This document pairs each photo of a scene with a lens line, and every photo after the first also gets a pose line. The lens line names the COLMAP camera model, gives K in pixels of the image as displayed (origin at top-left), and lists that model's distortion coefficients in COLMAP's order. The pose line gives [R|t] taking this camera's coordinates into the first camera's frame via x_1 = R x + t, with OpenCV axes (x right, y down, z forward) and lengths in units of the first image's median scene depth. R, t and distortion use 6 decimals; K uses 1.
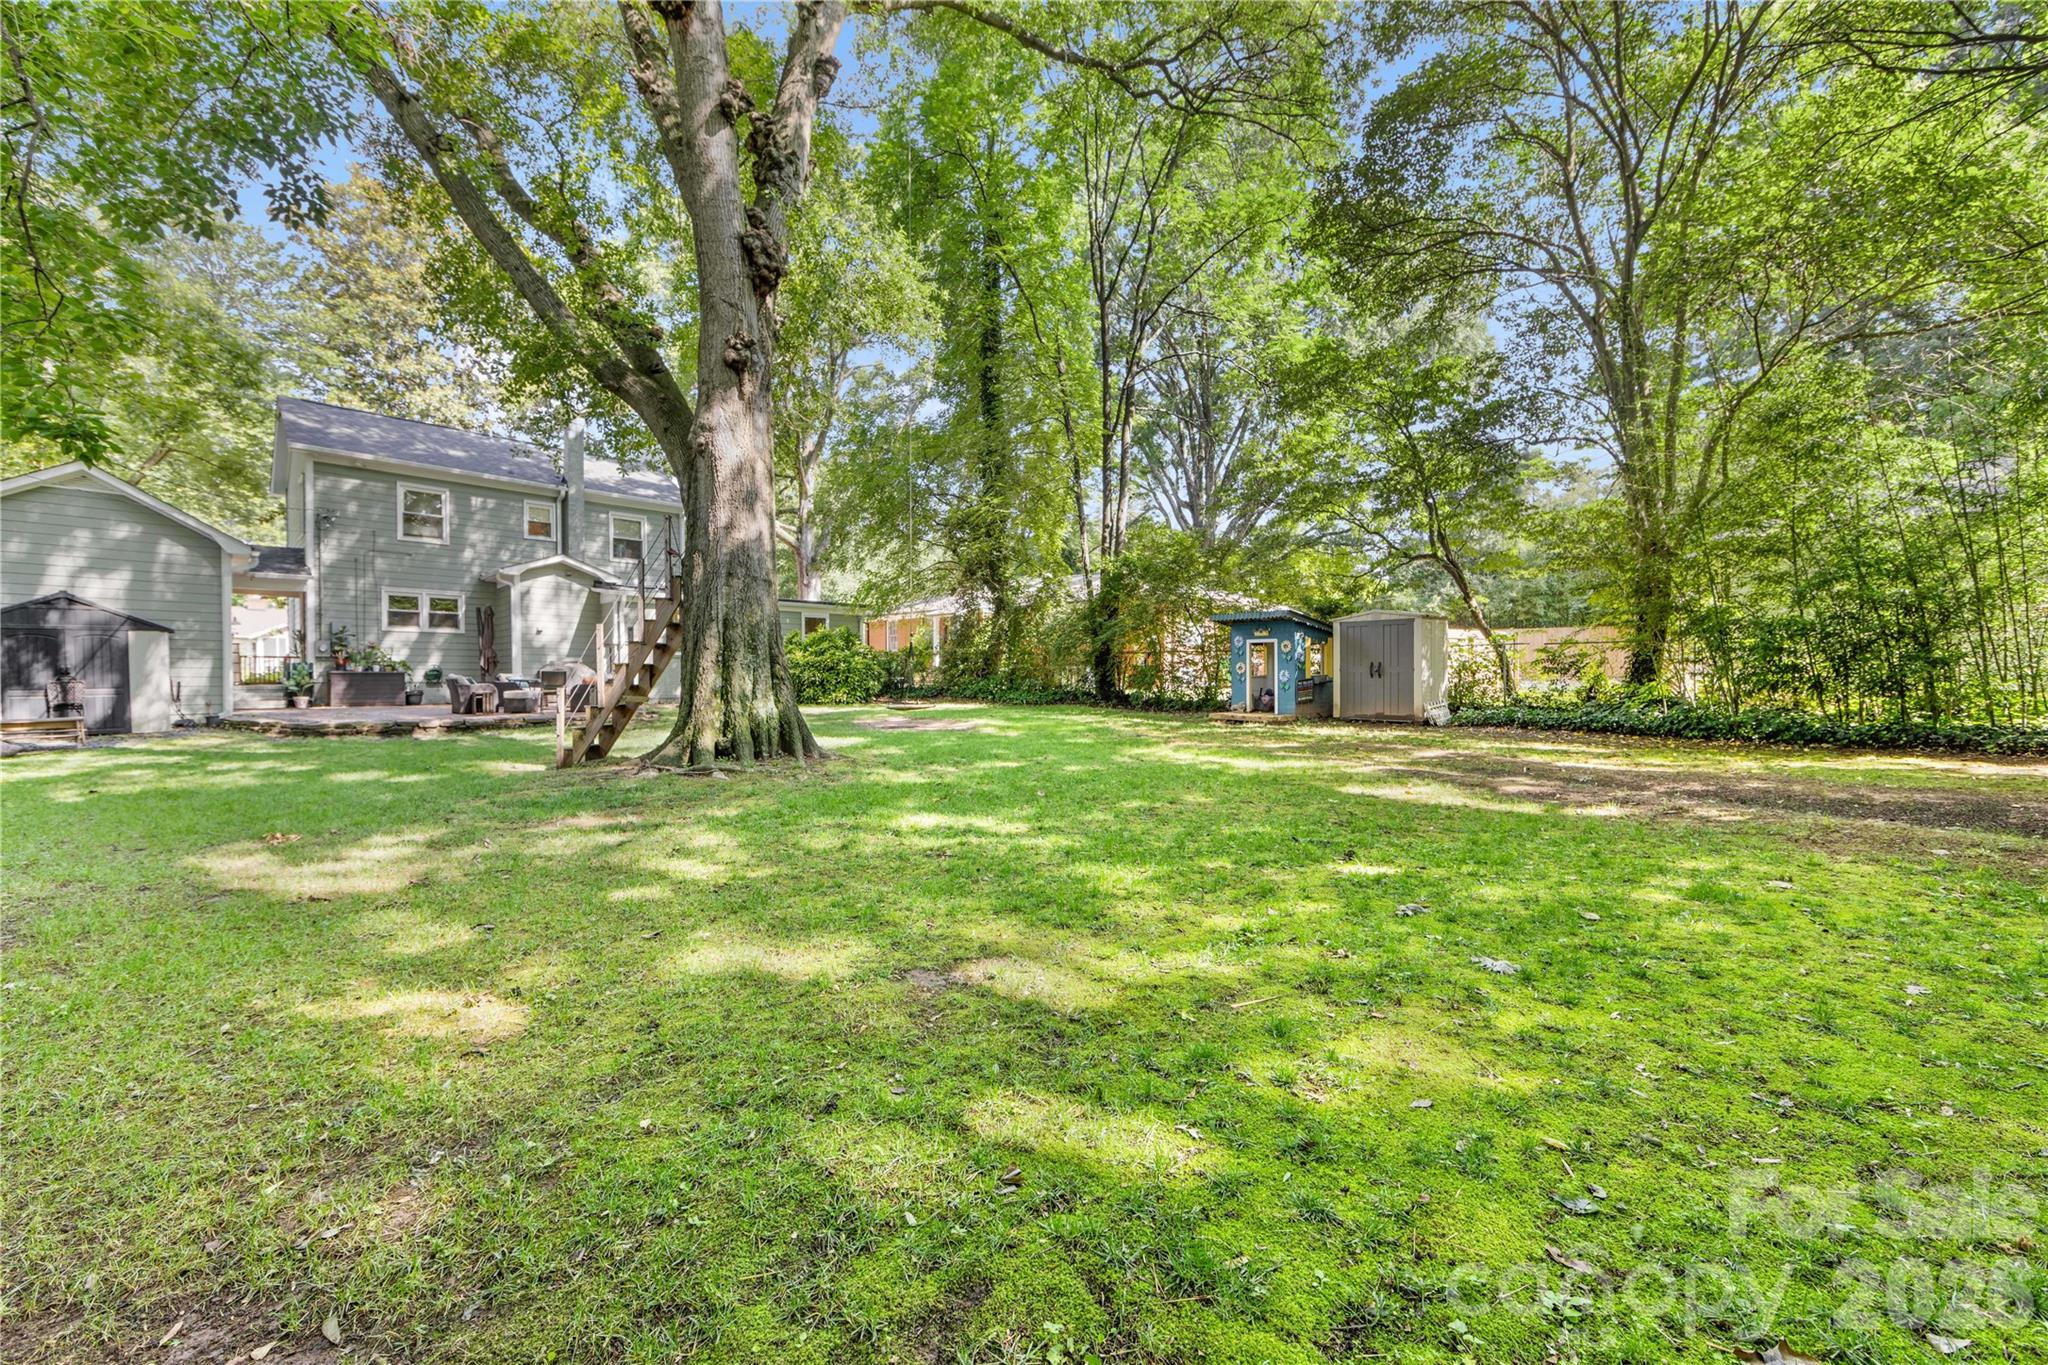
lens RADIAL K [[778.8, 0, 1024.0], [0, 778.8, 682.5], [0, 0, 1]] dist [0.001194, 0.000271]
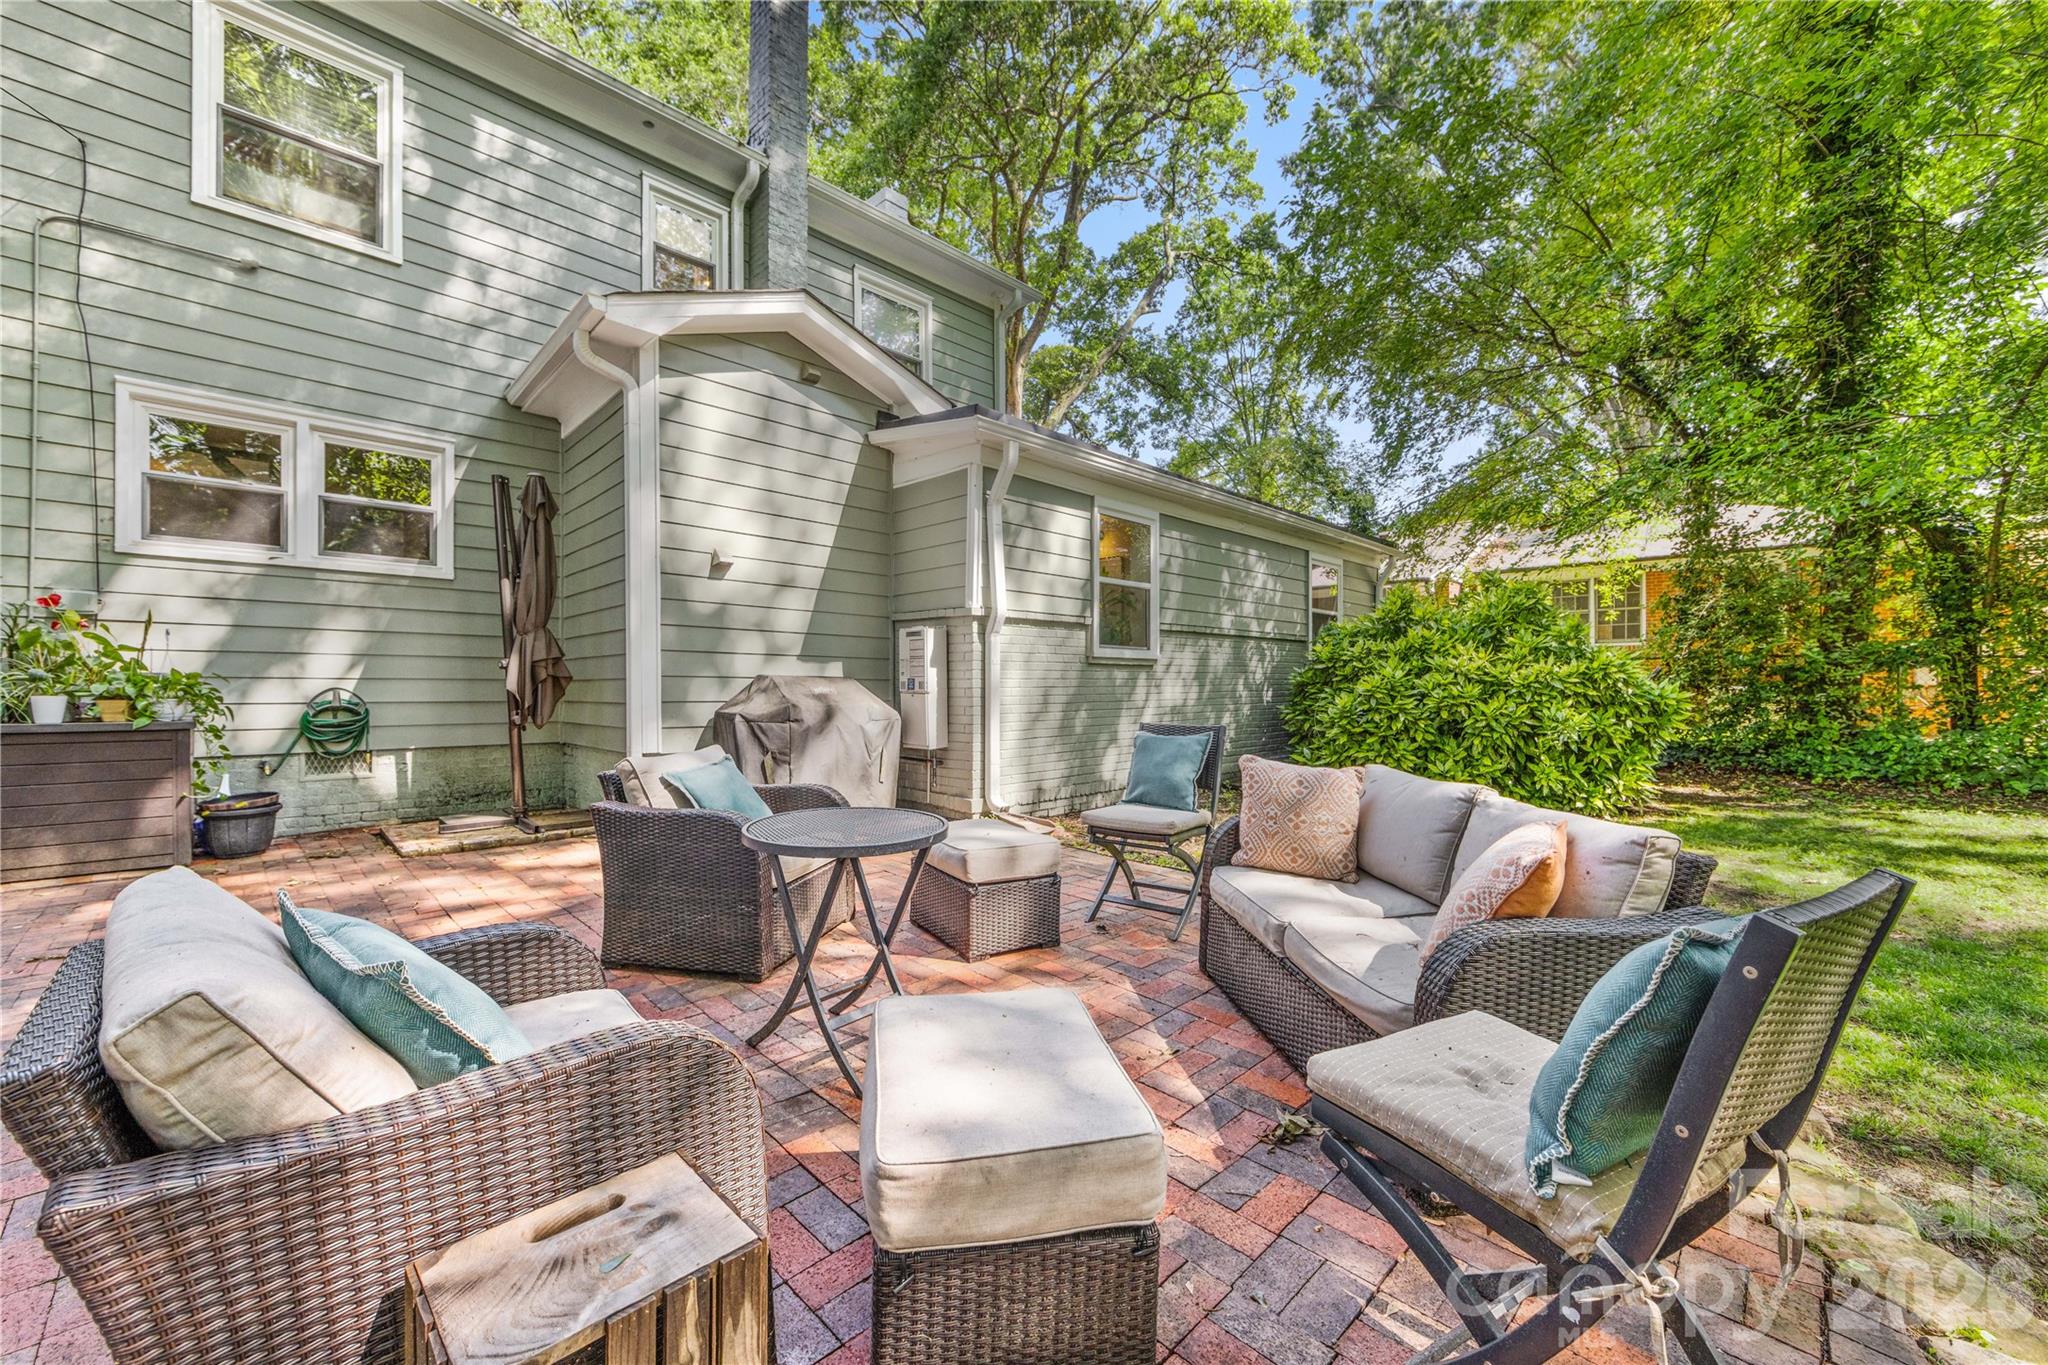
lens RADIAL K [[778.8, 0, 1024.0], [0, 778.8, 682.5], [0, 0, 1]] dist [0.001194, 0.000271]
pose [[0.998687, 0.012144, -0.049762, -0.497929], [-0.011826, 0.999908, 0.006682, -0.028757], [0.049838, -0.006085, 0.998739, 0.734115]]
